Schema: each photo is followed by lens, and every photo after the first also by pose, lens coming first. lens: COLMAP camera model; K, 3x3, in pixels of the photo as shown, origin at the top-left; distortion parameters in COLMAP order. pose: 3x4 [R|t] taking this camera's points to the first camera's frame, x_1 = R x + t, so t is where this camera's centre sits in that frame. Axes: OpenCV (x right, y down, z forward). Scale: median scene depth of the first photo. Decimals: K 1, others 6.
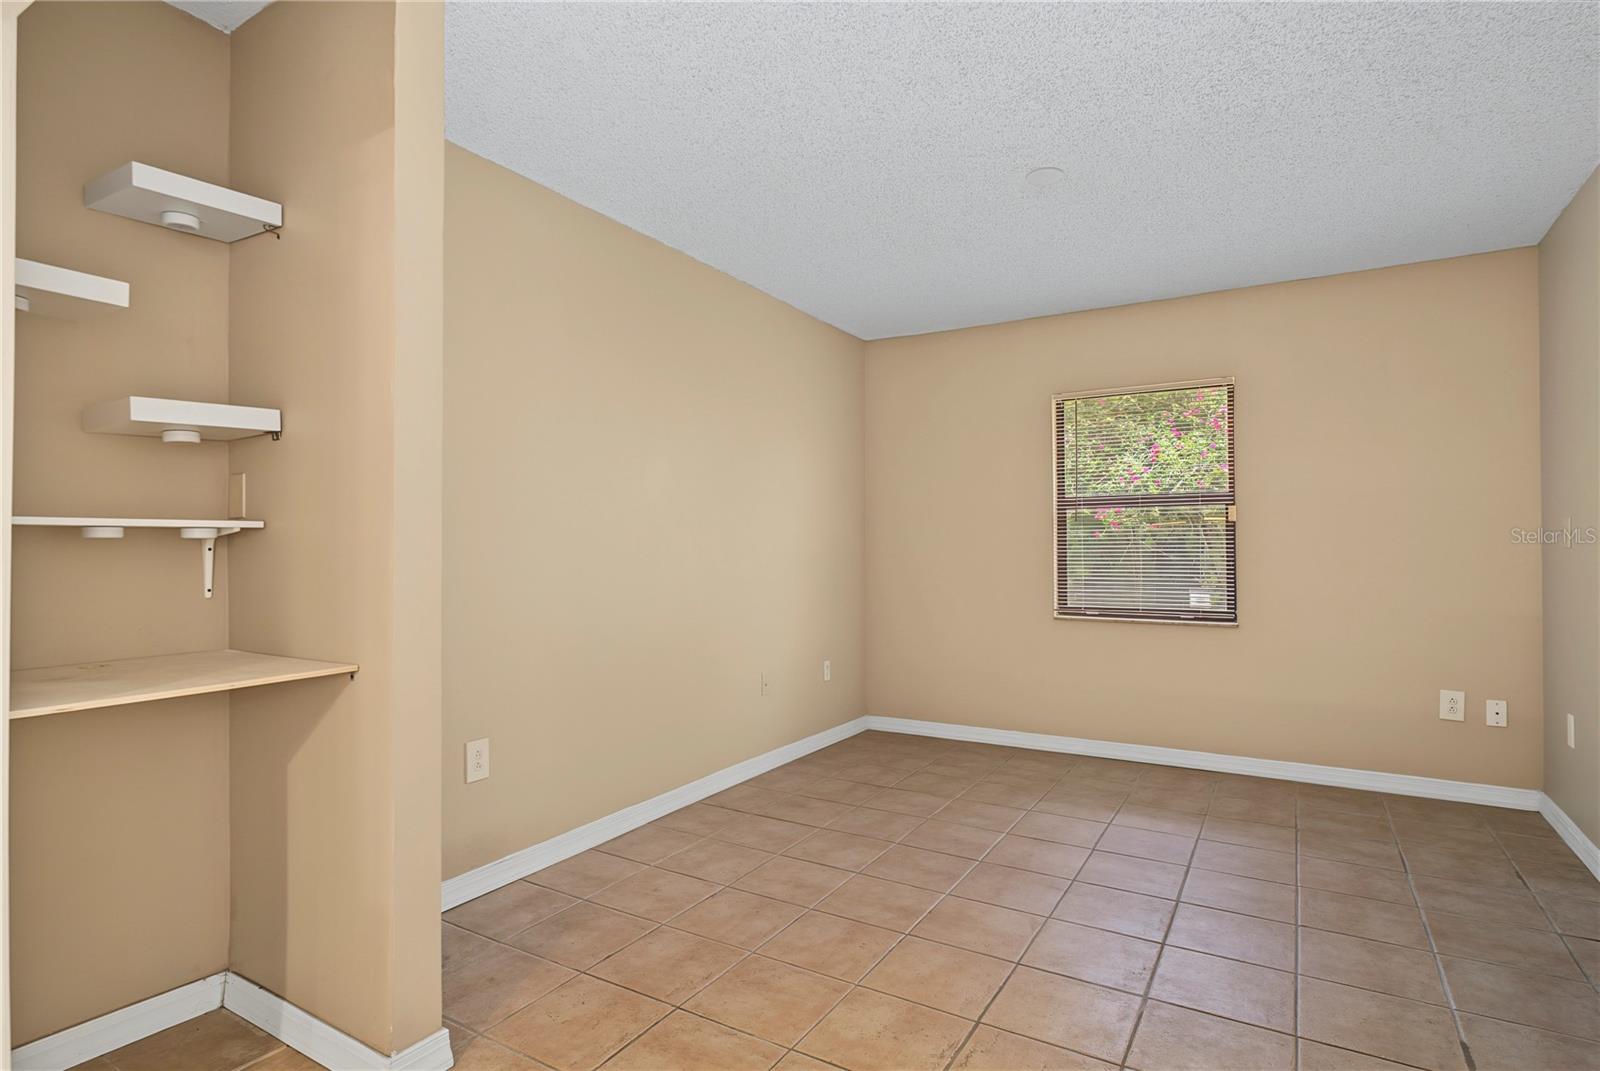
lens RADIAL K [[823.4, 0, 794.7], [0, 823.4, 540.8], [0, 0, 1]] dist [-0.002878, 0.000574]
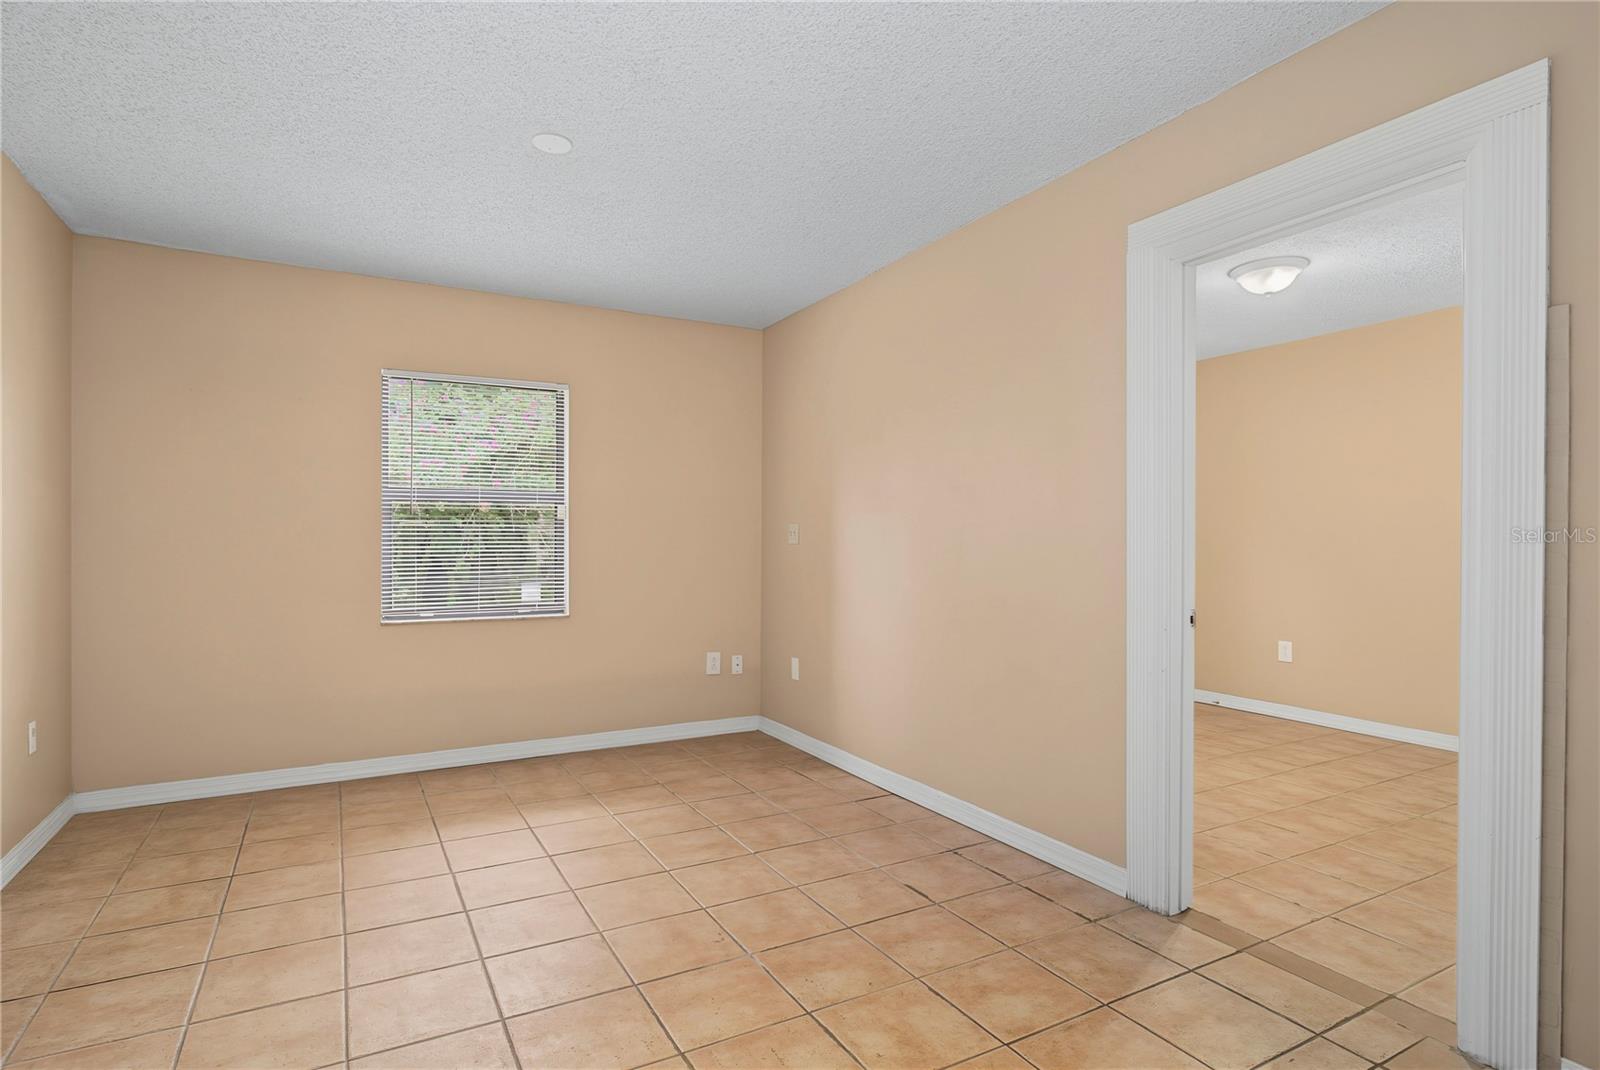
lens RADIAL K [[823.4, 0, 794.7], [0, 823.4, 540.3], [0, 0, 1]] dist [-0.002878, 0.000574]
pose [[0.496439, 0.002975, 0.868067, -0.285382], [-0.009666, 0.999951, 0.002101, -0.001829], [-0.868018, -0.009434, 0.496443, 0.229244]]
